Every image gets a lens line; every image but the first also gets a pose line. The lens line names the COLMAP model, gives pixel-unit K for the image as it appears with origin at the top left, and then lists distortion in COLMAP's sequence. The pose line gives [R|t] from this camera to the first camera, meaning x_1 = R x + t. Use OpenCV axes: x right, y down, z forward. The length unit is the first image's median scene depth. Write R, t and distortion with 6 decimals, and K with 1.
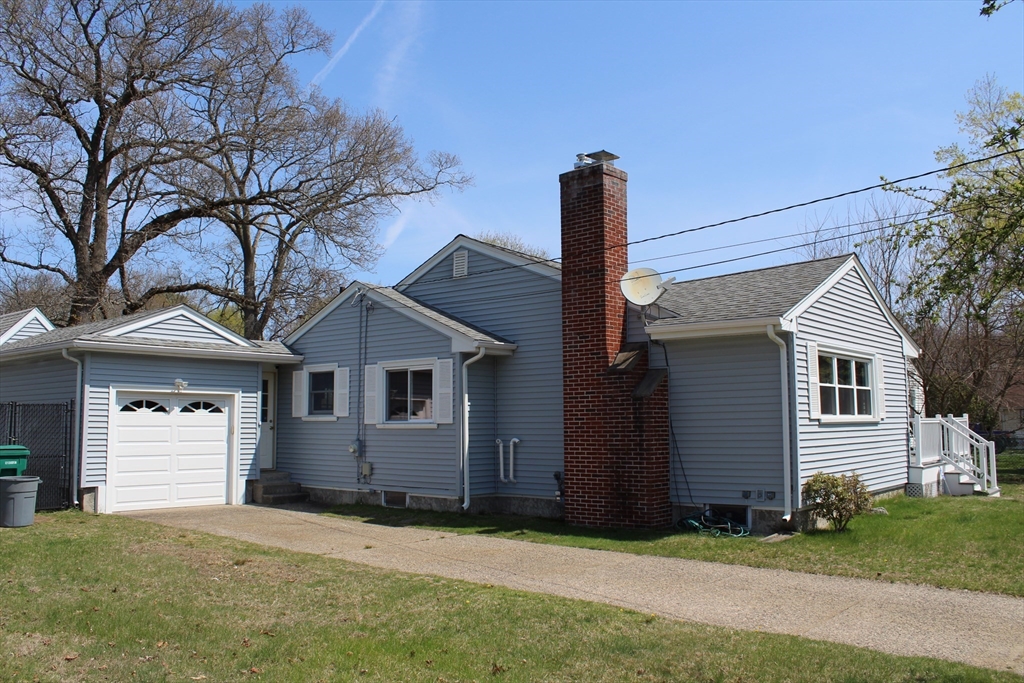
lens RADIAL K [[851.8, 0, 511.3], [0, 851.8, 335.9], [0, 0, 1]] dist [-0.166664, 0.146727]
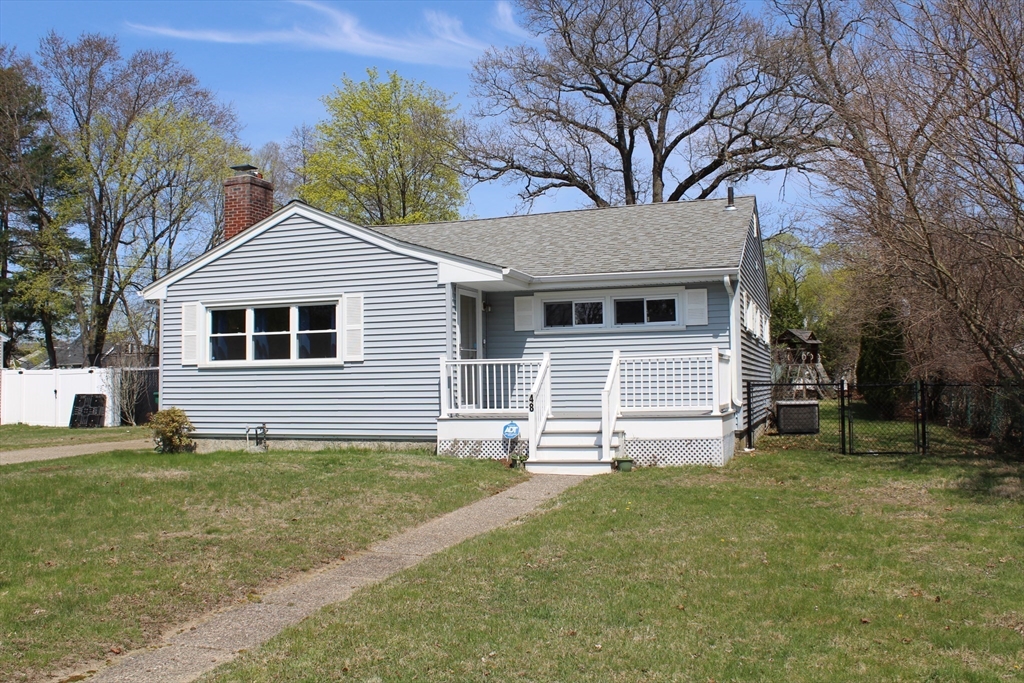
lens RADIAL K [[940.3, 0, 512.0], [0, 940.3, 341.5], [0, 0, 1]] dist [-0.150484, 0.126425]
pose [[0.374451, -0.043277, -0.926236, 1.424908], [0.107876, 0.994160, -0.002840, 0.094763], [0.920950, -0.098855, 0.376933, 0.729044]]
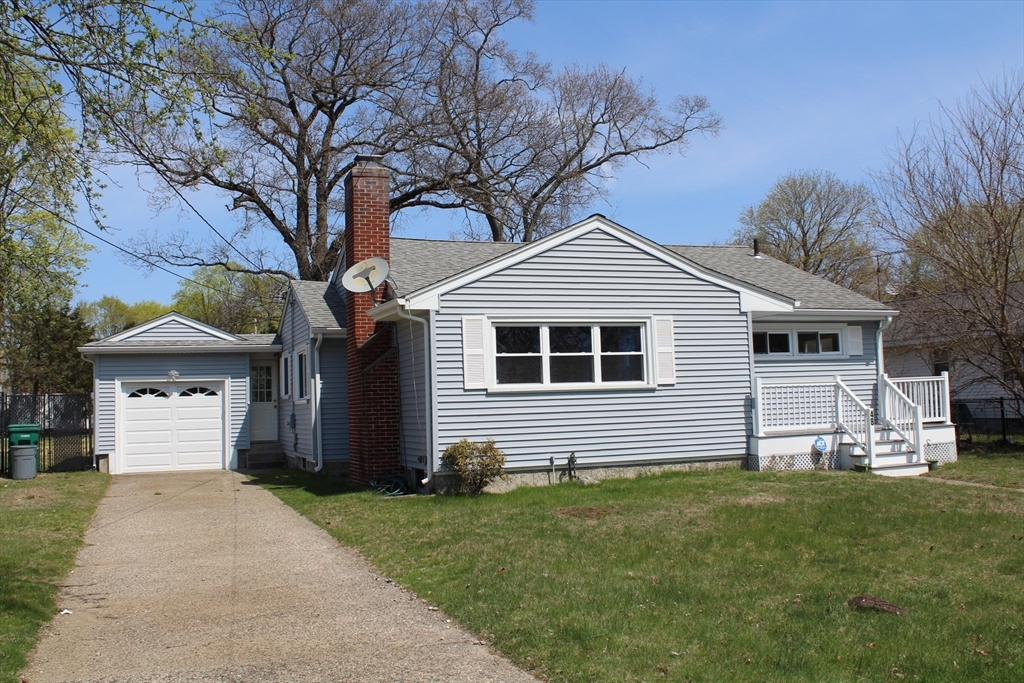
lens RADIAL K [[977.2, 0, 511.4], [0, 977.2, 336.3], [0, 0, 1]] dist [-0.139685, 0.144288]
pose [[0.872856, -0.057543, -0.484574, 0.790267], [0.077559, 0.996759, 0.021342, 0.008317], [0.481775, -0.056211, 0.874490, -0.040359]]
